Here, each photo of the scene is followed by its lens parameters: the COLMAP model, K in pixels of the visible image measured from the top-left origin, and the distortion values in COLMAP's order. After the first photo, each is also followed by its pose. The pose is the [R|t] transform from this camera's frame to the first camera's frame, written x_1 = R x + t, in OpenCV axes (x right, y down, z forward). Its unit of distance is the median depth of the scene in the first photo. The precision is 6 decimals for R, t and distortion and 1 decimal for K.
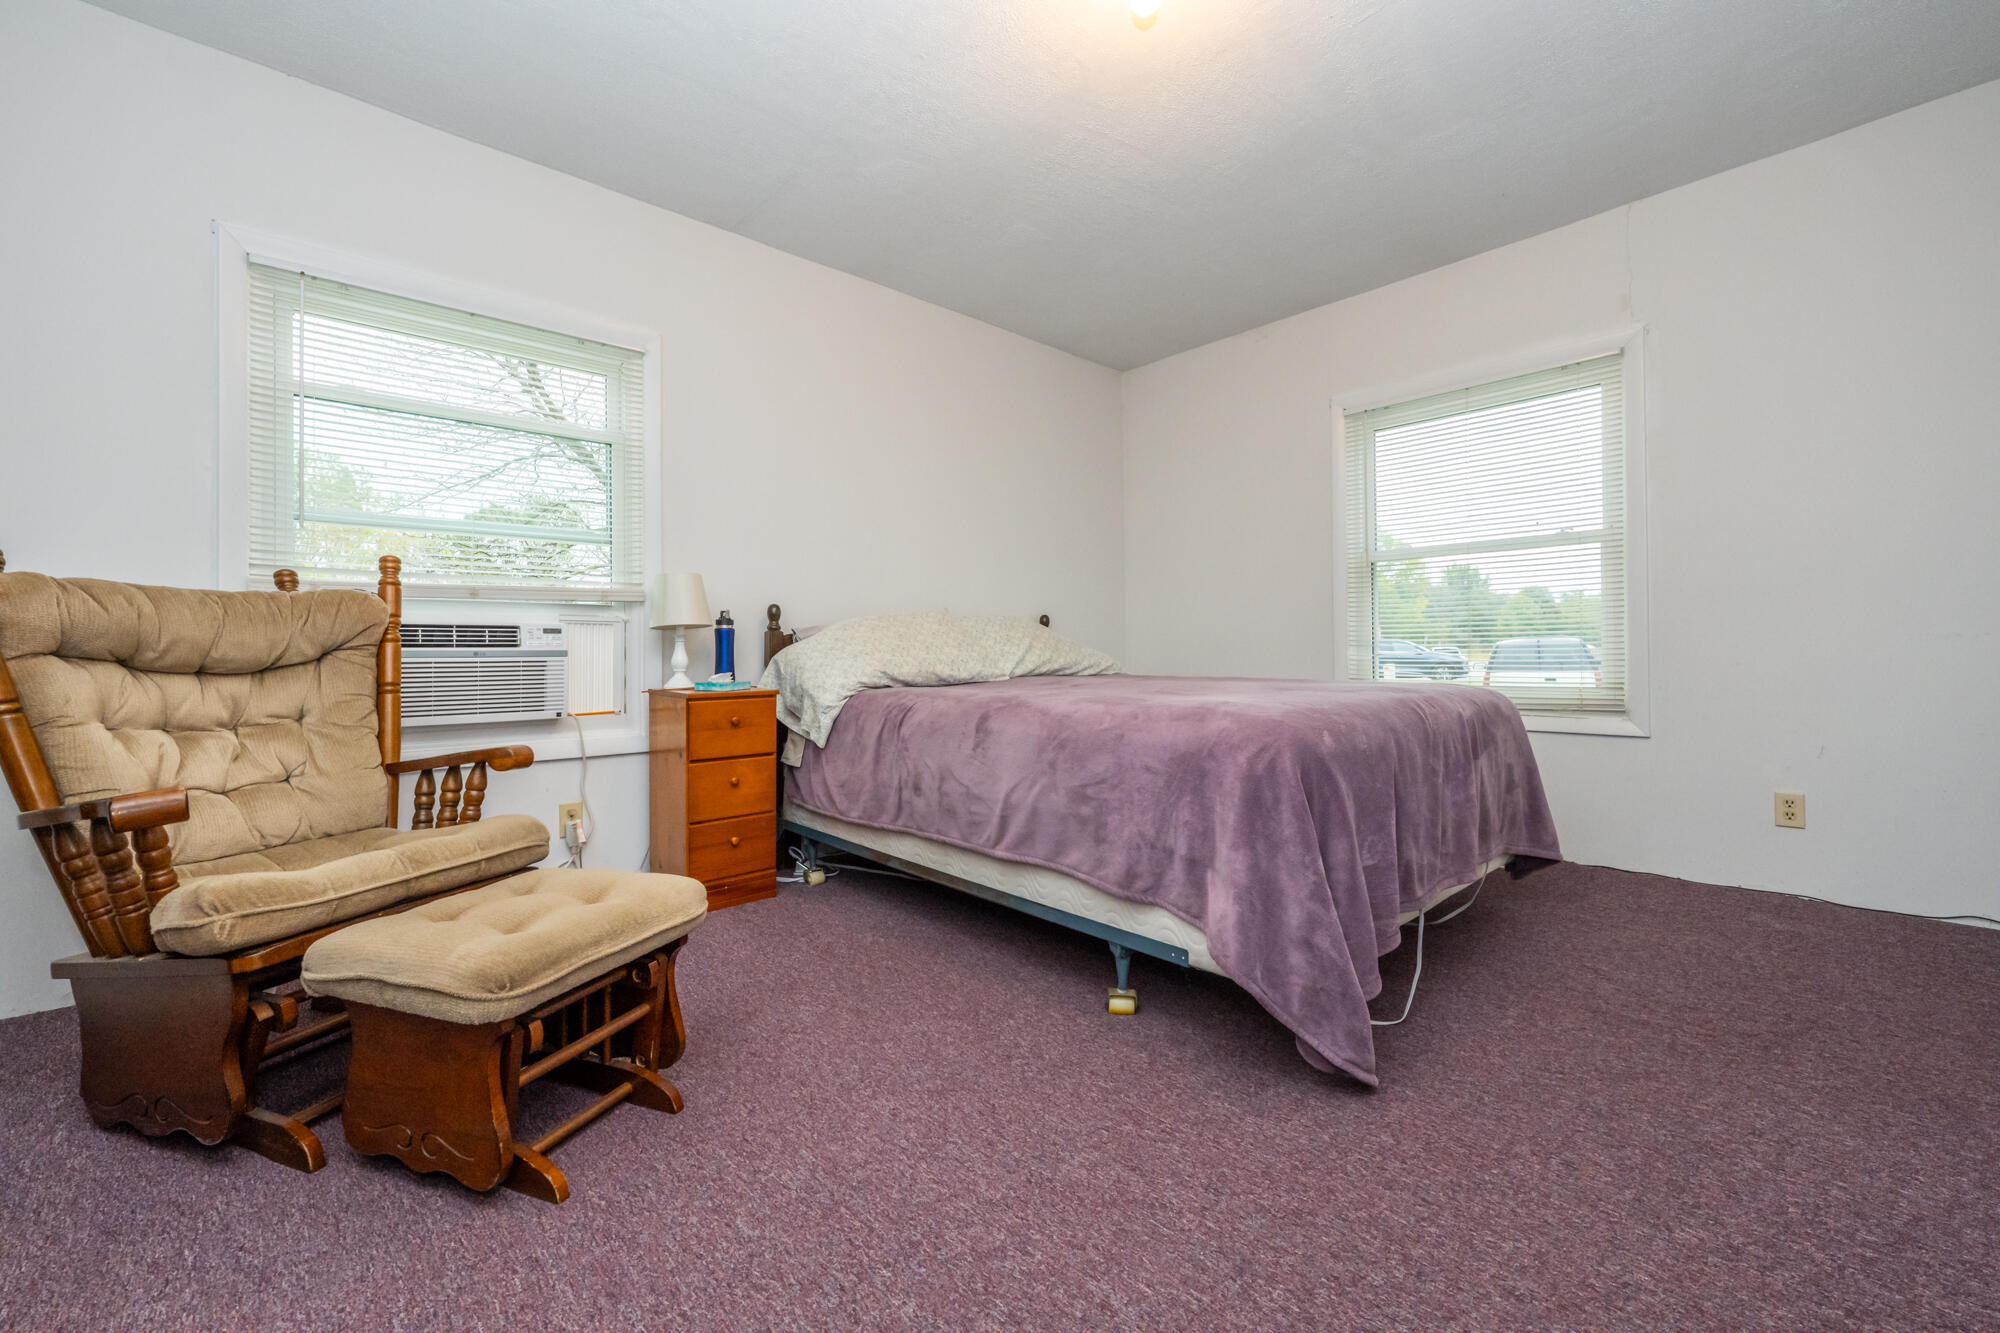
lens RADIAL K [[805.1, 0, 994.7], [0, 805.1, 640.2], [0, 0, 1]] dist [-0.010058, -0.000082]
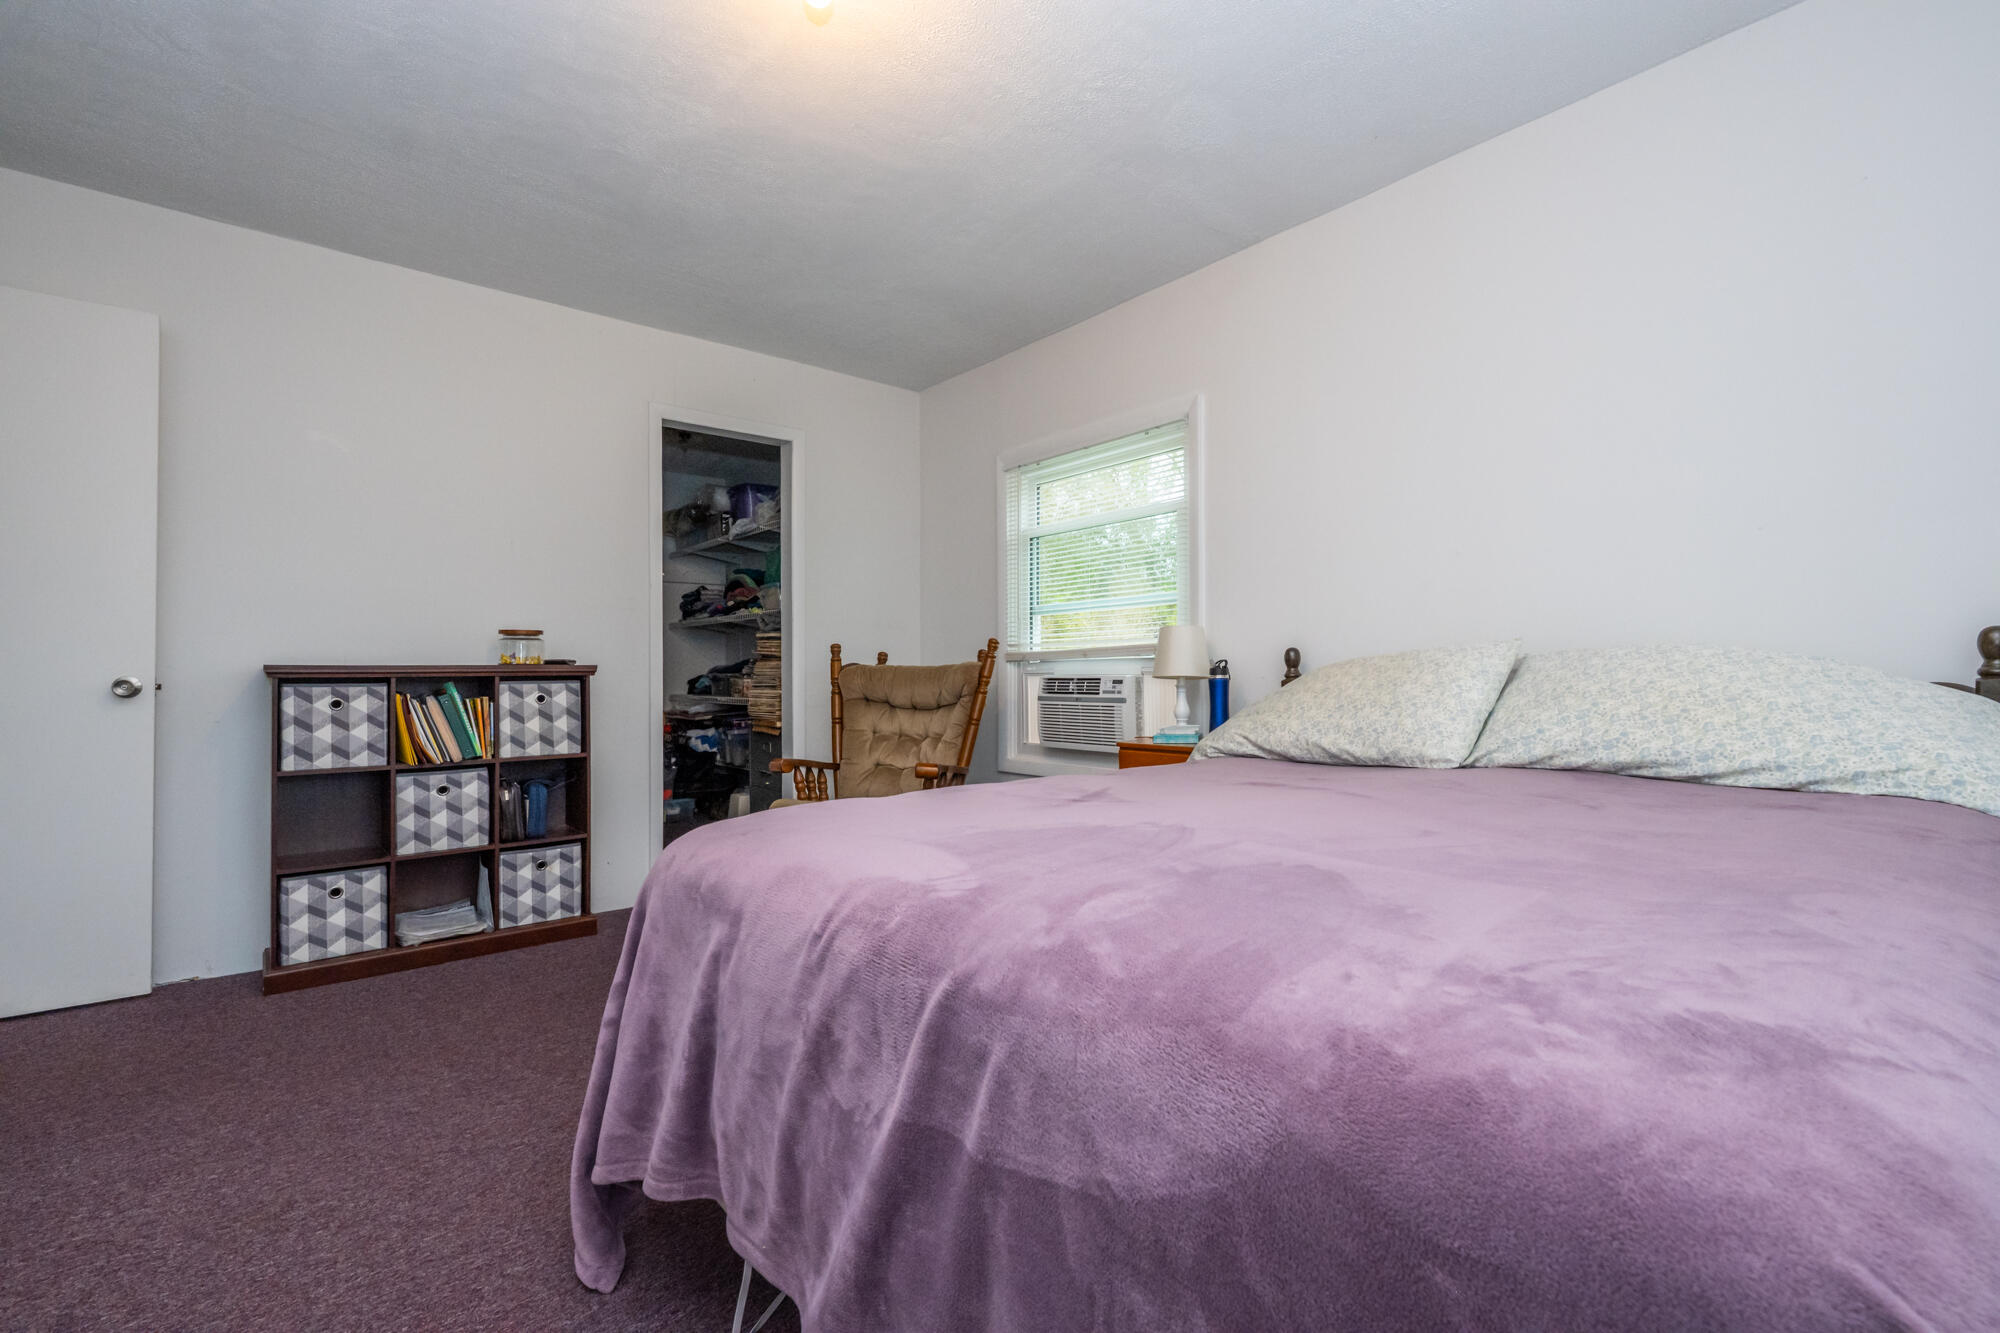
lens RADIAL K [[876.5, 0, 1000.0], [0, 876.5, 666.5], [0, 0, 1]] dist [-0.001516, 0.000147]
pose [[-0.036379, 0.002693, -0.999334, 0.733353], [0.028544, 0.999591, 0.001655, -0.038743], [0.998930, -0.028465, -0.036441, 0.794398]]
